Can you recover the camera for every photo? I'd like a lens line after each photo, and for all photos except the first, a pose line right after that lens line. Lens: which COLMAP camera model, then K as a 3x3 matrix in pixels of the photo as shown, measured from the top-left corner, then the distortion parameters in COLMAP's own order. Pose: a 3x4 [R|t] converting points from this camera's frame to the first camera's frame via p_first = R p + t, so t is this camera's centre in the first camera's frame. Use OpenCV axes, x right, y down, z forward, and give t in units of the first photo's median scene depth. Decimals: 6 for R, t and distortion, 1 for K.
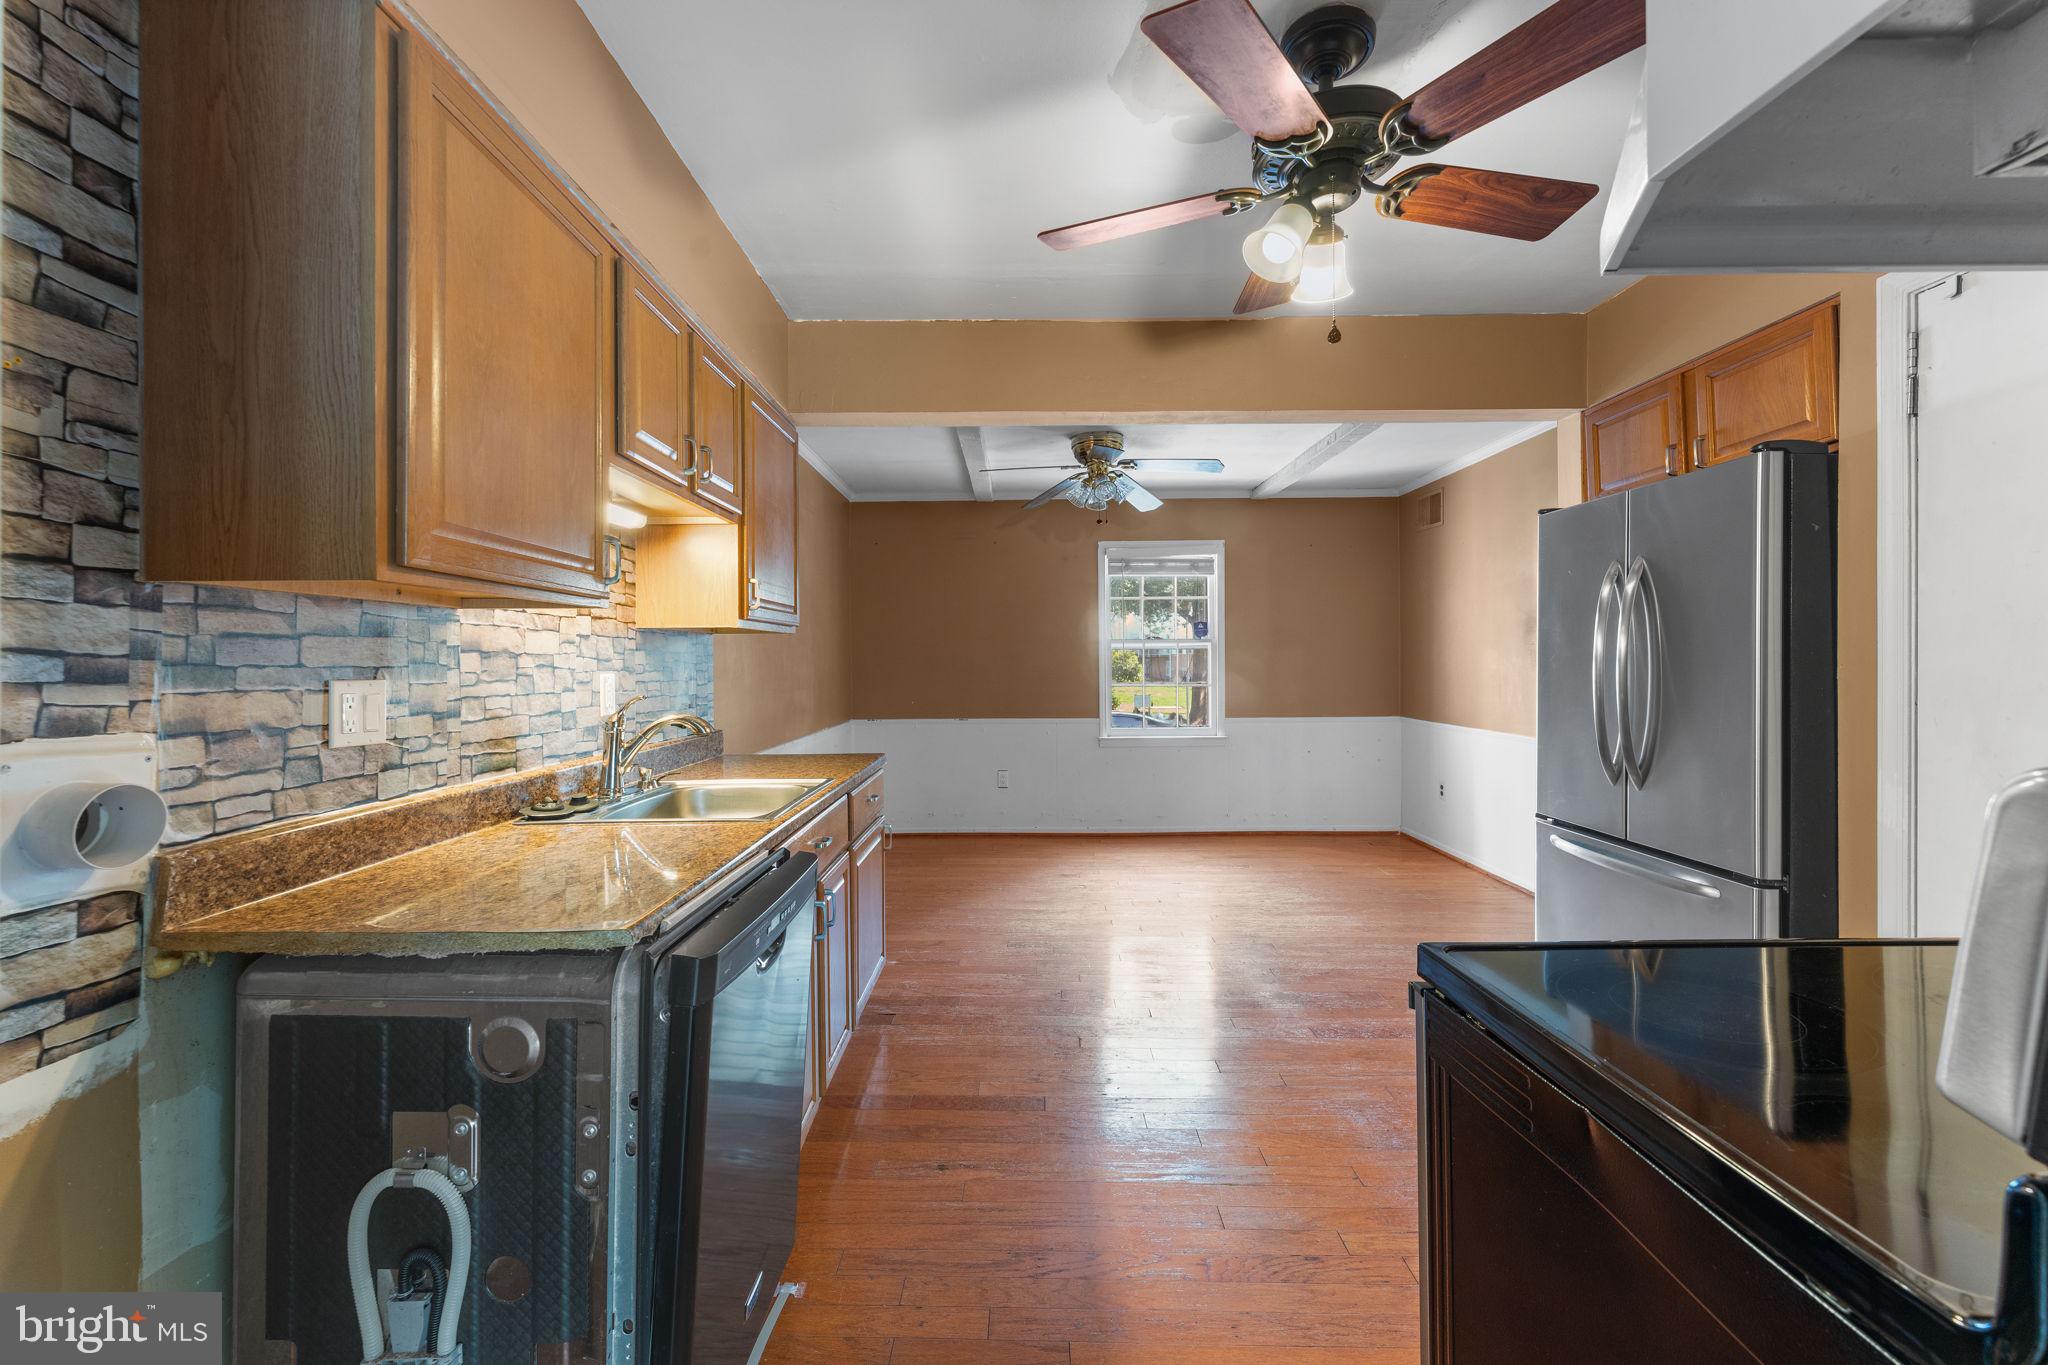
lens RADIAL K [[815.7, 0, 1016.7], [0, 815.7, 665.7], [0, 0, 1]] dist [0.002543, 0.000506]
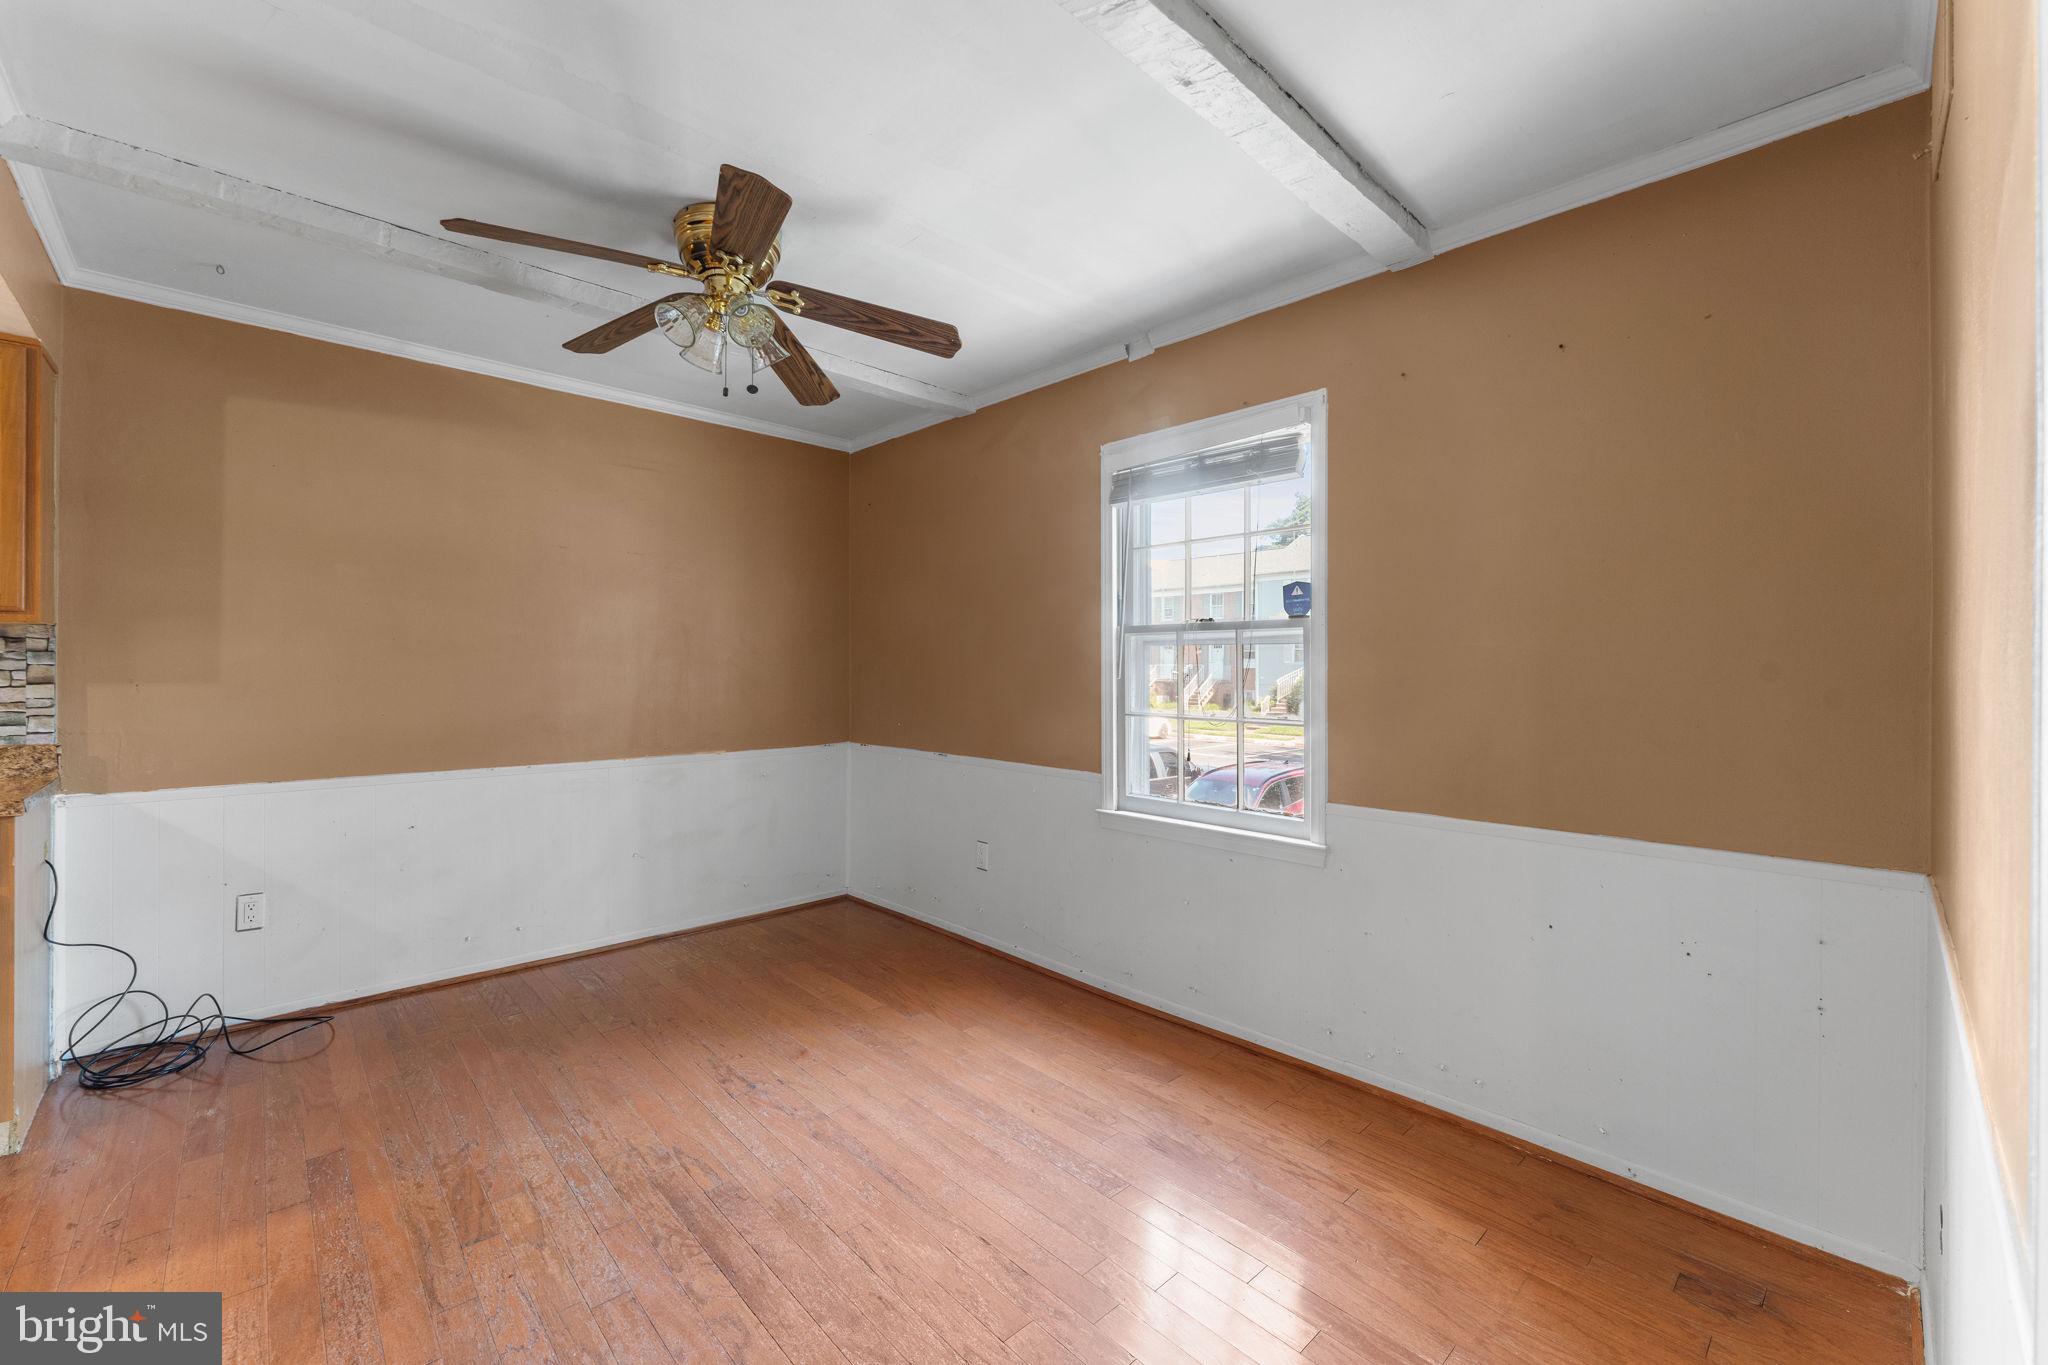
lens RADIAL K [[815.7, 0, 990.8], [0, 815.7, 667.3], [0, 0, 1]] dist [0.002543, 0.000506]
pose [[0.681827, 0.007552, -0.731474, 0.447036], [-0.005962, 0.999971, 0.004767, -0.007335], [0.731489, 0.001111, 0.681852, 0.581267]]
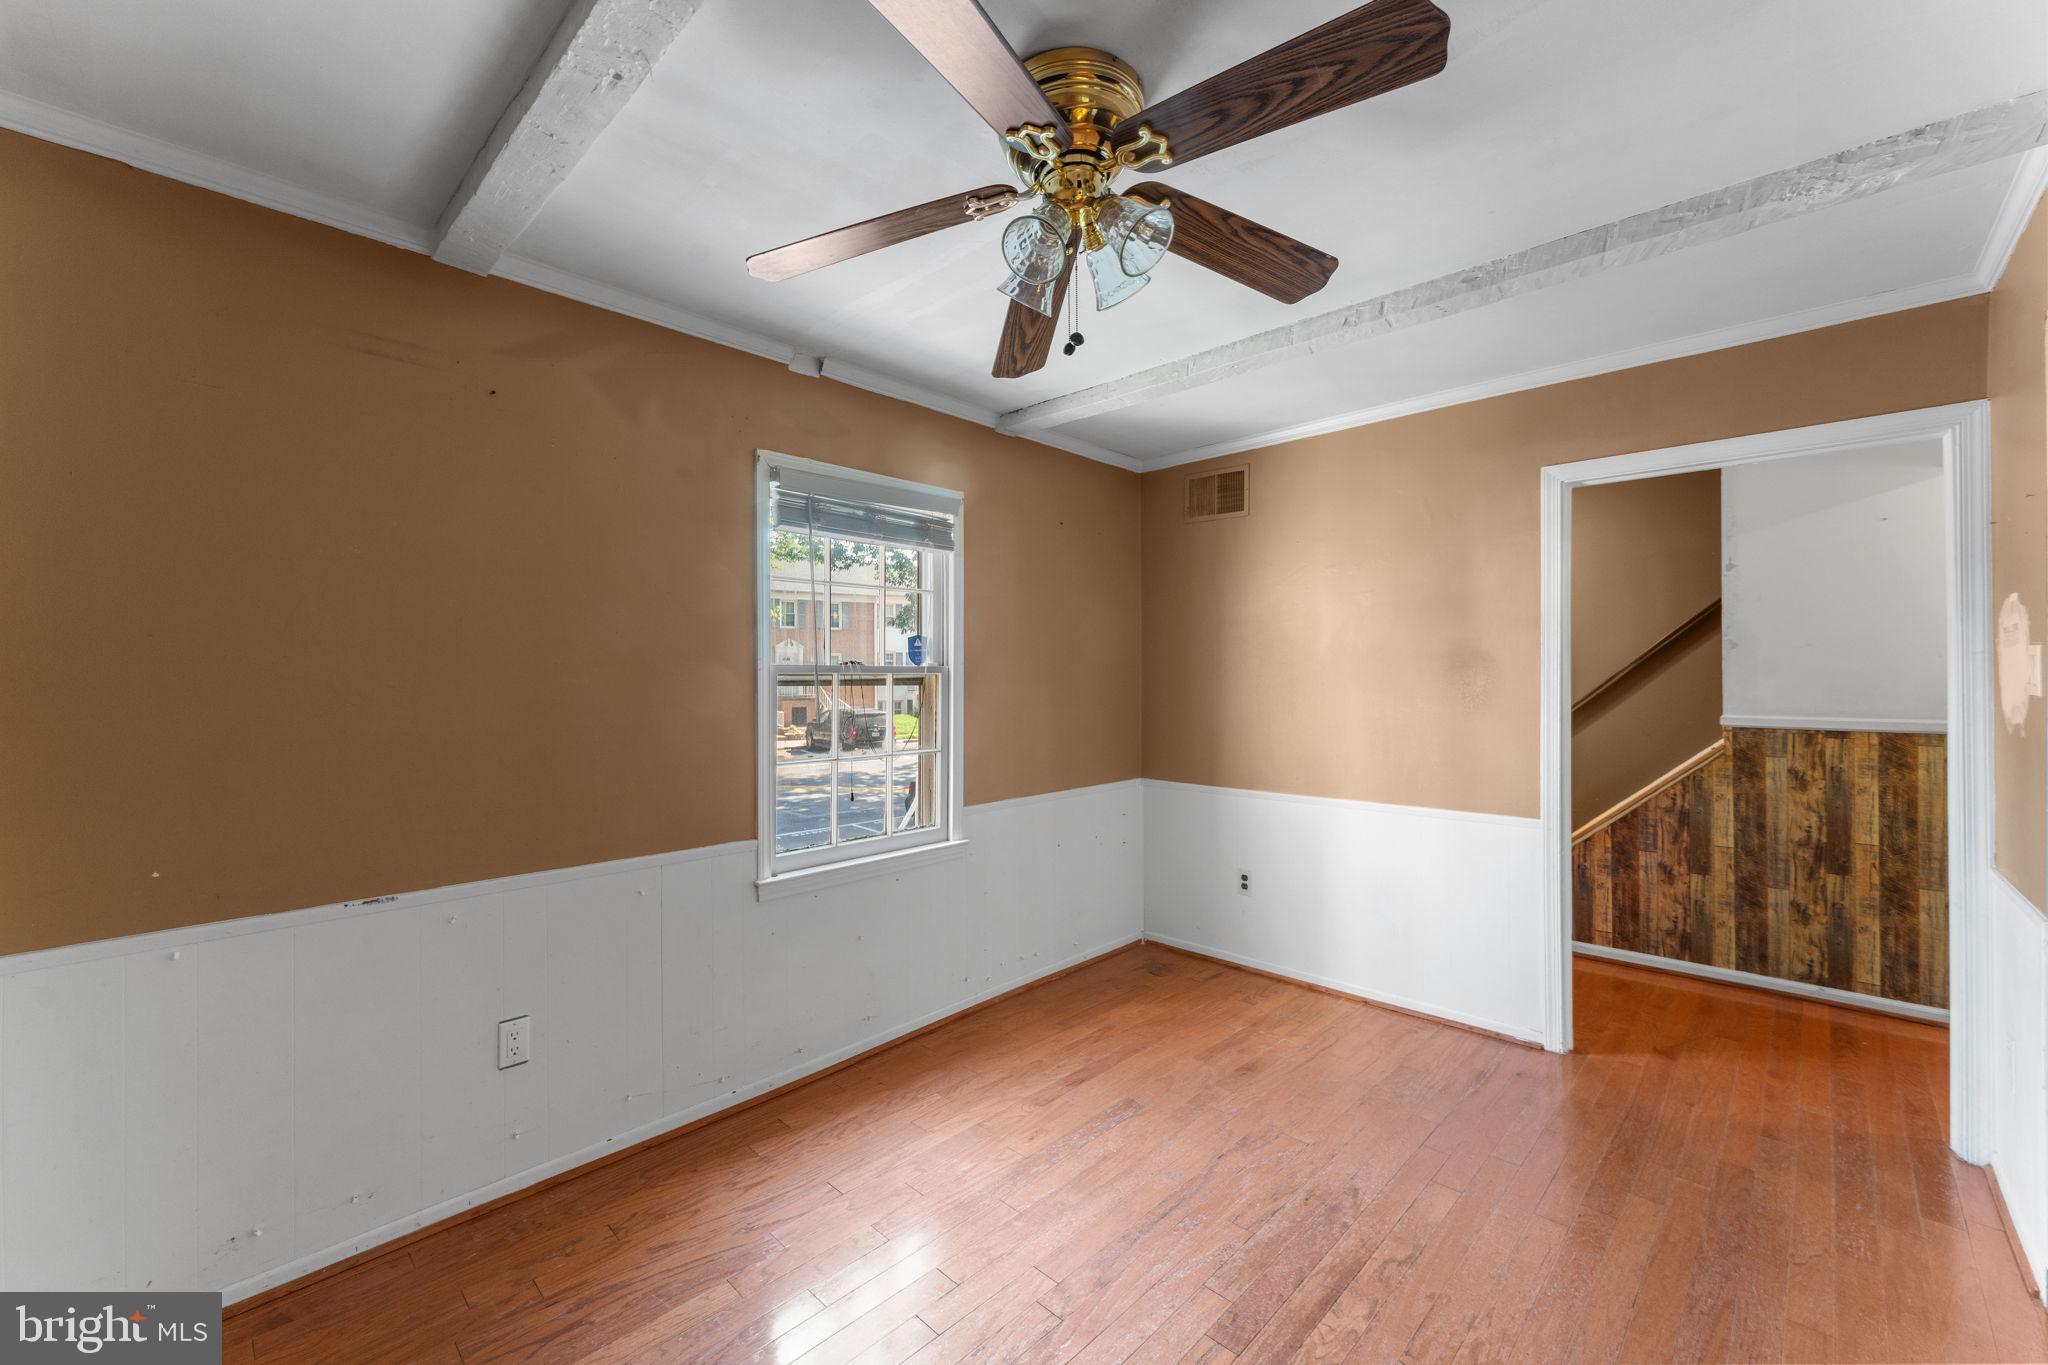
lens RADIAL K [[815.7, 0, 1023.6], [0, 815.7, 674.6], [0, 0, 1]] dist [0.002543, 0.000506]
pose [[0.689092, 0.006672, 0.724643, -0.124686], [-0.000299, 0.999960, -0.008922, -0.022297], [-0.724674, 0.005932, 0.689067, 0.581977]]
